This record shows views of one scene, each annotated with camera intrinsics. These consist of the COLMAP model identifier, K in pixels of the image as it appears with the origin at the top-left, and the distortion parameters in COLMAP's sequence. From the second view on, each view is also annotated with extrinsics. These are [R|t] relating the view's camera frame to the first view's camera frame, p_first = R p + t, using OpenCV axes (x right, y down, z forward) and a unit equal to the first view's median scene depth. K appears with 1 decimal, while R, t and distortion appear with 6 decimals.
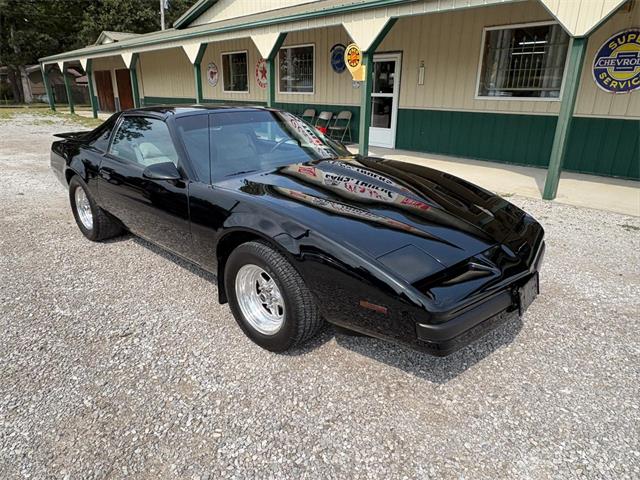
lens RADIAL K [[417.8, 0, 318.4], [0, 417.8, 235.6], [0, 0, 1]] dist [-0.002194, 0.004044]
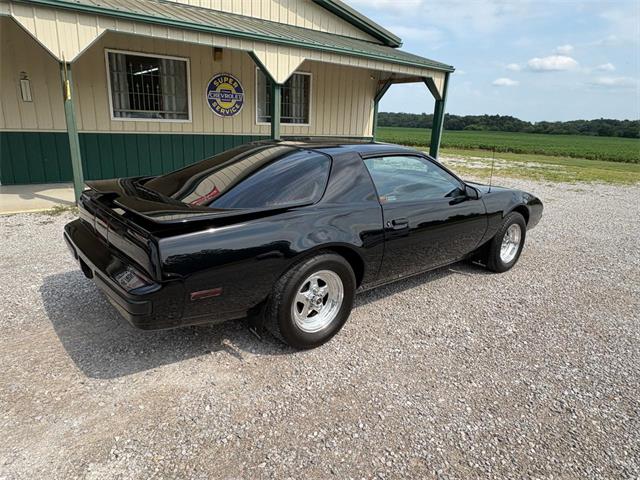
lens RADIAL K [[416.1, 0, 320.3], [0, 416.1, 240.8], [0, 0, 1]] dist [-0.002441, 0.001753]
pose [[0.128510, -0.278942, 0.951670, -0.538931], [0.291813, 0.927779, 0.232534, -0.140904], [-0.947803, 0.247827, 0.200628, 0.390475]]
